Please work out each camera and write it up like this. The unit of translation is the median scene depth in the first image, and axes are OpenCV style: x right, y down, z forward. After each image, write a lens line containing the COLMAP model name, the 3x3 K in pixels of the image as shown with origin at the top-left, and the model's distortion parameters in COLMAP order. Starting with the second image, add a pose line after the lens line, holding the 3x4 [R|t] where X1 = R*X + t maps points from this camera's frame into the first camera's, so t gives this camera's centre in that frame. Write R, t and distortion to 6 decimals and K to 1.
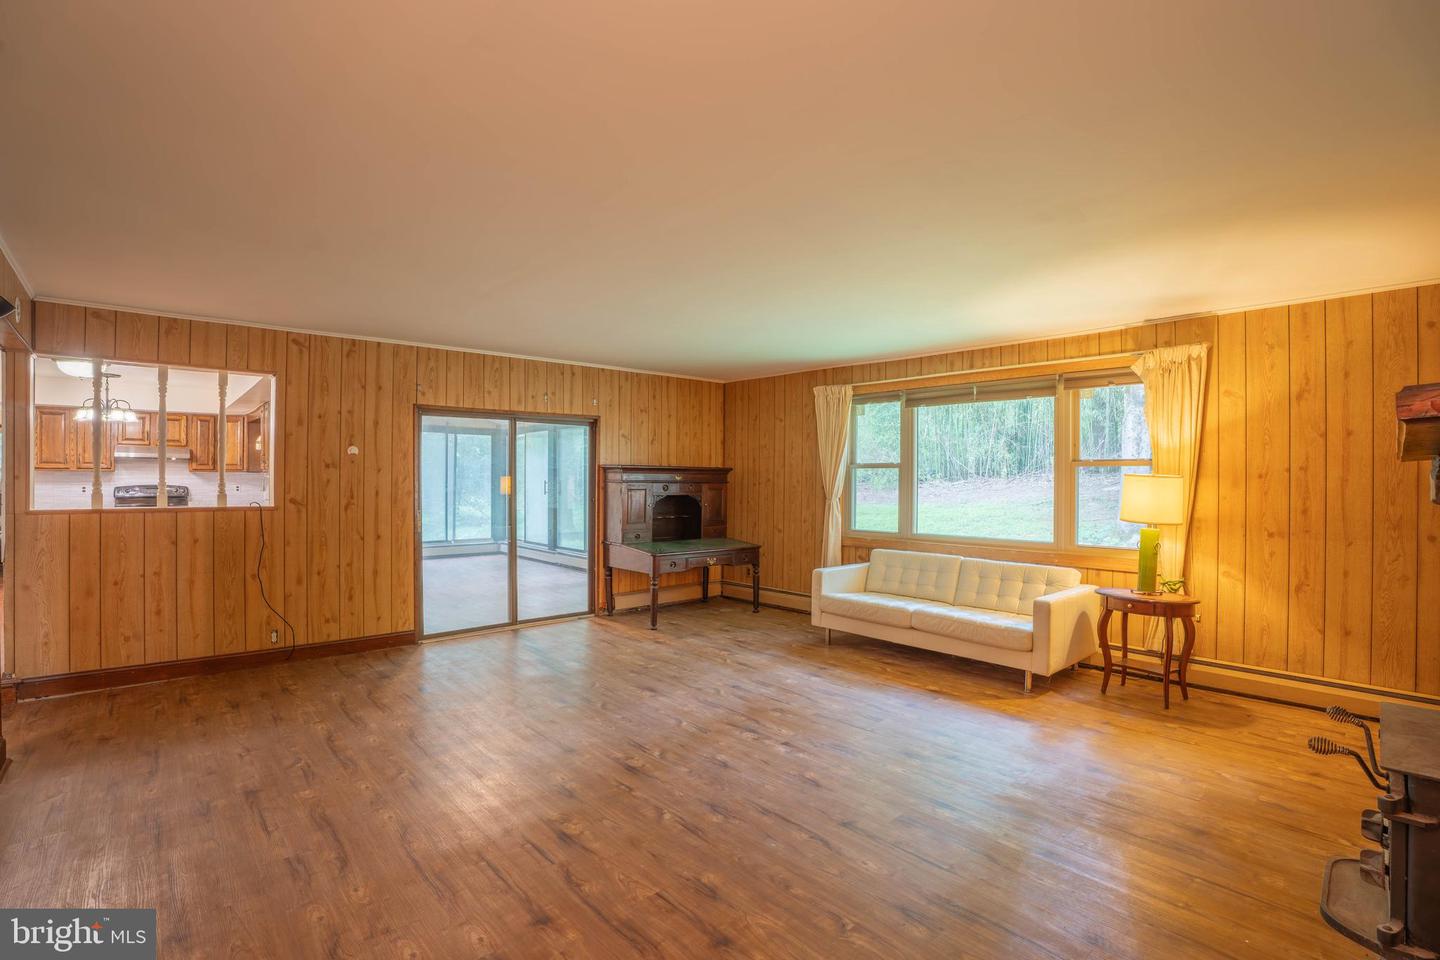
lens RADIAL K [[661.3, 0, 718.3], [0, 661.3, 481.4], [0, 0, 1]] dist [-0.080759, 0.023150]
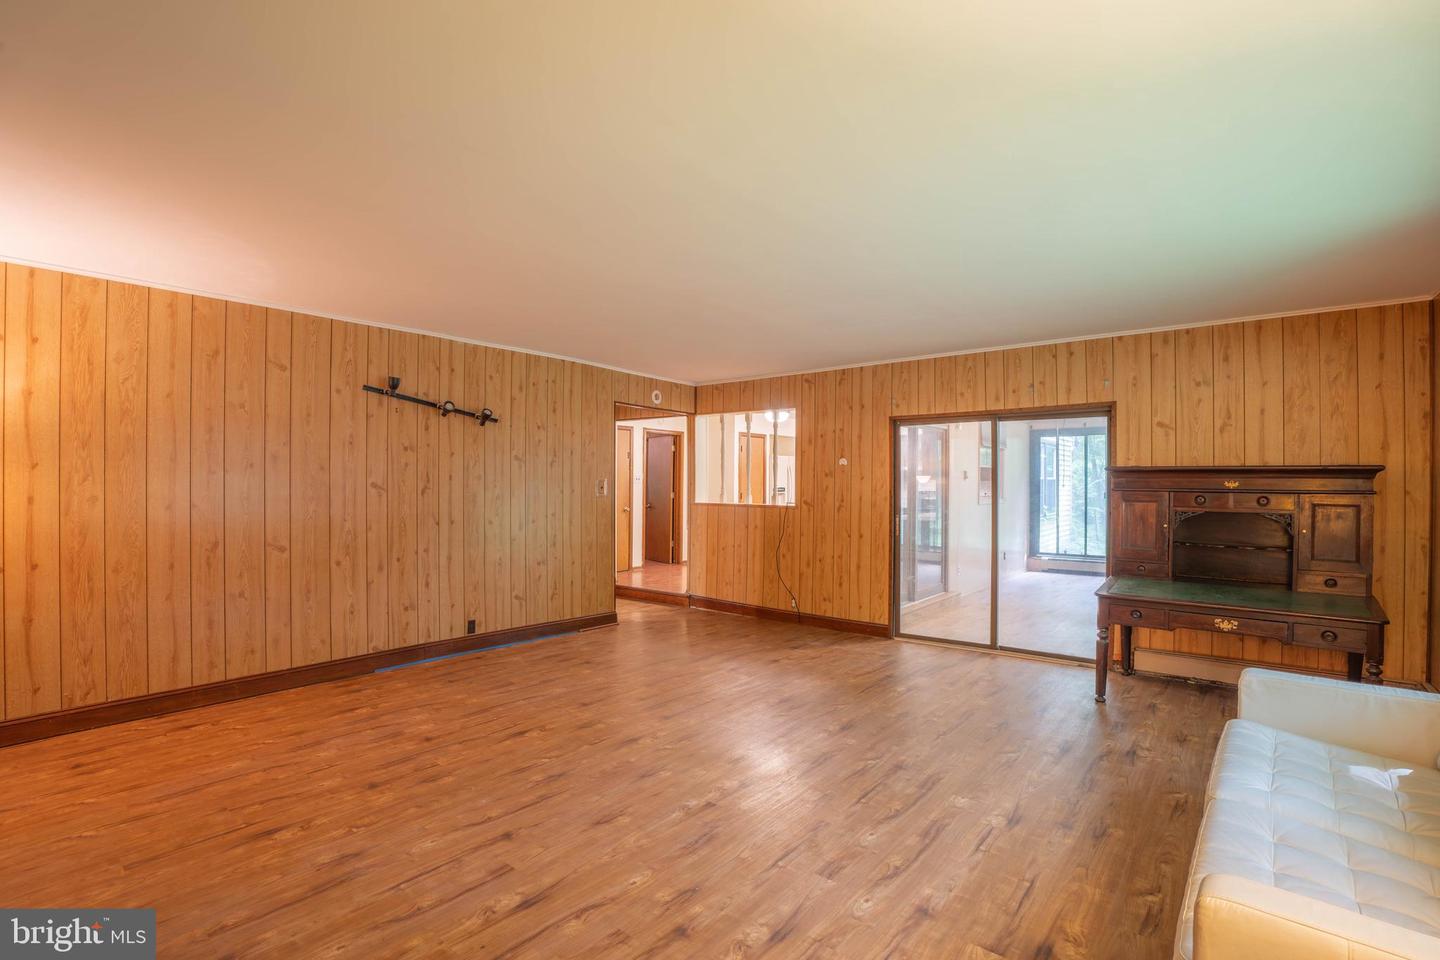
lens RADIAL K [[661.3, 0, 718.3], [0, 661.3, 481.4], [0, 0, 1]] dist [-0.080759, 0.023150]
pose [[0.146404, -0.008009, -0.989192, 0.690303], [-0.007707, 0.999928, -0.009236, 0.001610], [0.989195, 0.008976, 0.146332, 0.668358]]
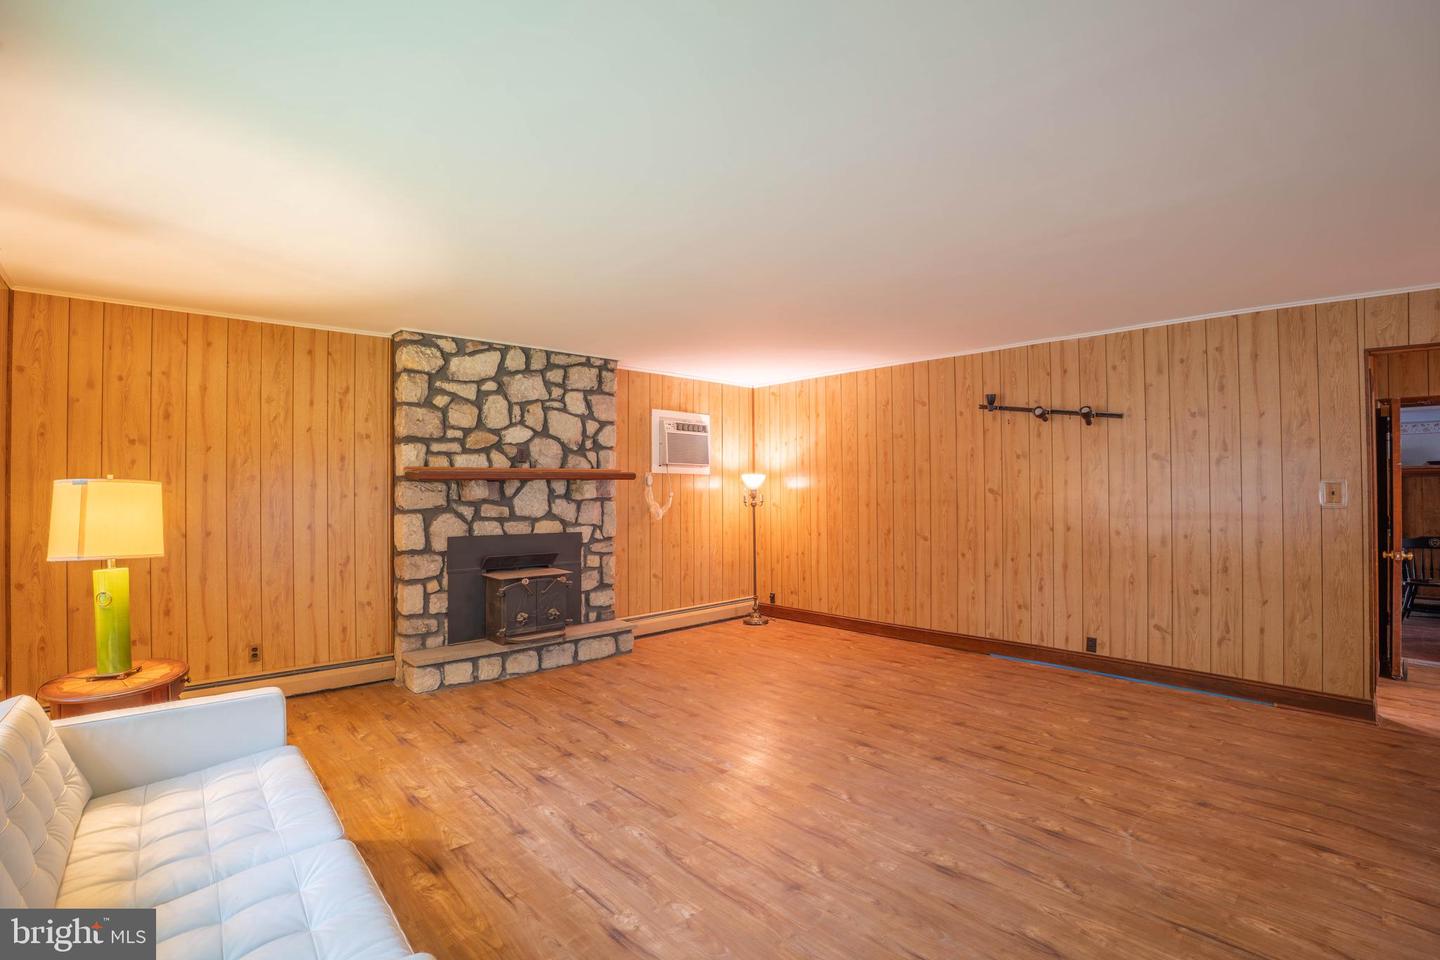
lens RADIAL K [[661.3, 0, 718.3], [0, 661.3, 481.4], [0, 0, 1]] dist [-0.080759, 0.023150]
pose [[-0.999978, 0.000283, -0.006604, 0.087397], [0.000339, 0.999964, -0.008456, -0.004925], [0.006601, -0.008458, -0.999942, 1.460785]]
